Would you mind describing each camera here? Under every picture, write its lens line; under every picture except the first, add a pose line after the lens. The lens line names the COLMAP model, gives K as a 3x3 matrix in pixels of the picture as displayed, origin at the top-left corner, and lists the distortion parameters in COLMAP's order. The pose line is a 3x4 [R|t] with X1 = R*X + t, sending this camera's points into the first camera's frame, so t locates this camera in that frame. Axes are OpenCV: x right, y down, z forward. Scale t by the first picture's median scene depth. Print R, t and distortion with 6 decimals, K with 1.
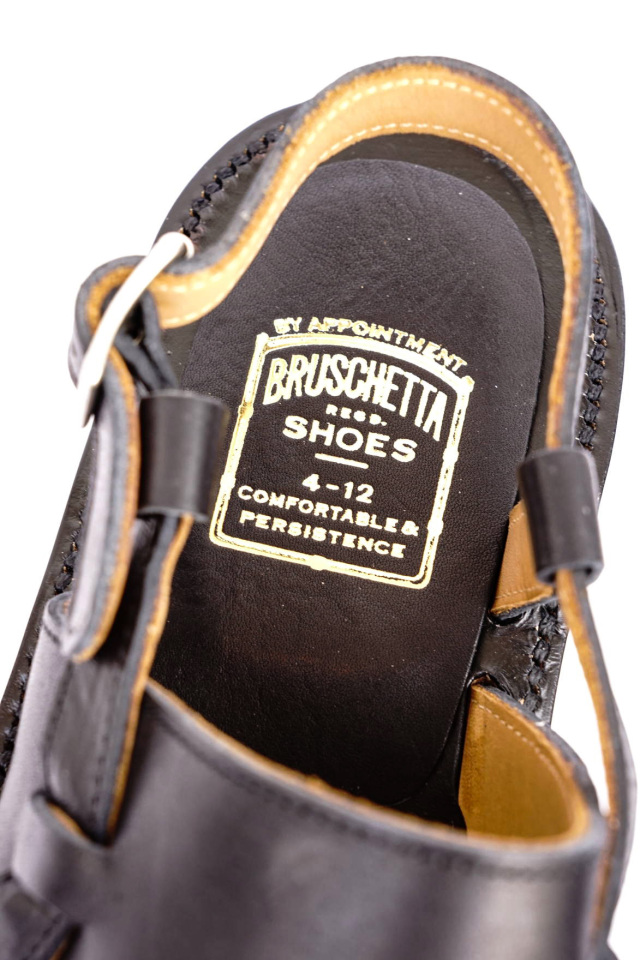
lens RADIAL K [[1946.5, 0, 325.9], [0, 1946.5, 481.8], [0, 0, 1]] dist [0.358130, 0.000000]
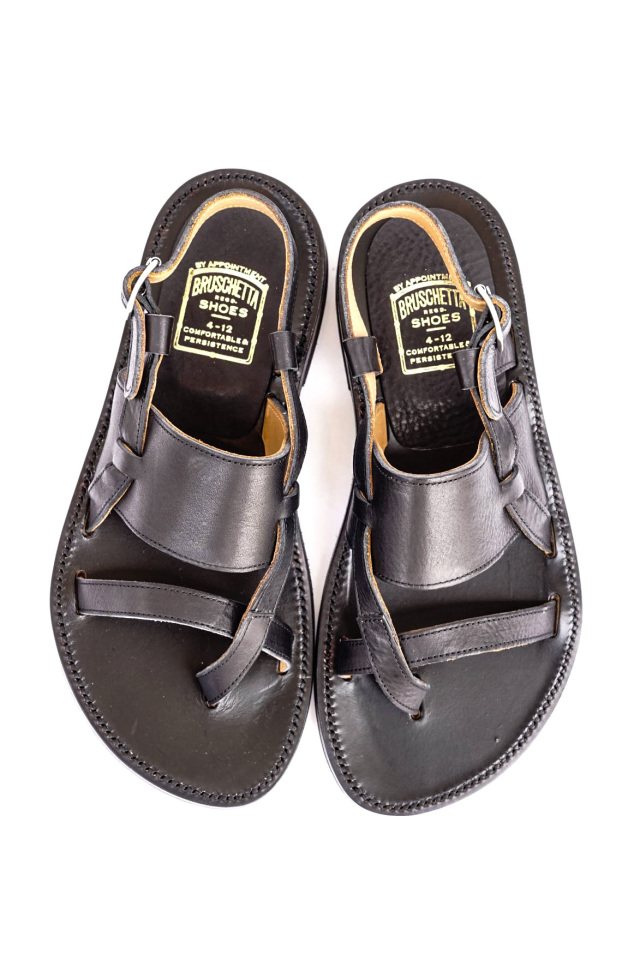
lens RADIAL K [[2063.8, 0, 319.0], [0, 2063.8, 482.6], [0, 0, 1]] dist [0.456517, 0.000000]
pose [[0.999234, -0.009662, -0.037919, 0.259415], [0.018256, 0.972218, 0.233364, -0.470966], [0.034611, -0.233878, 0.971650, -1.931931]]
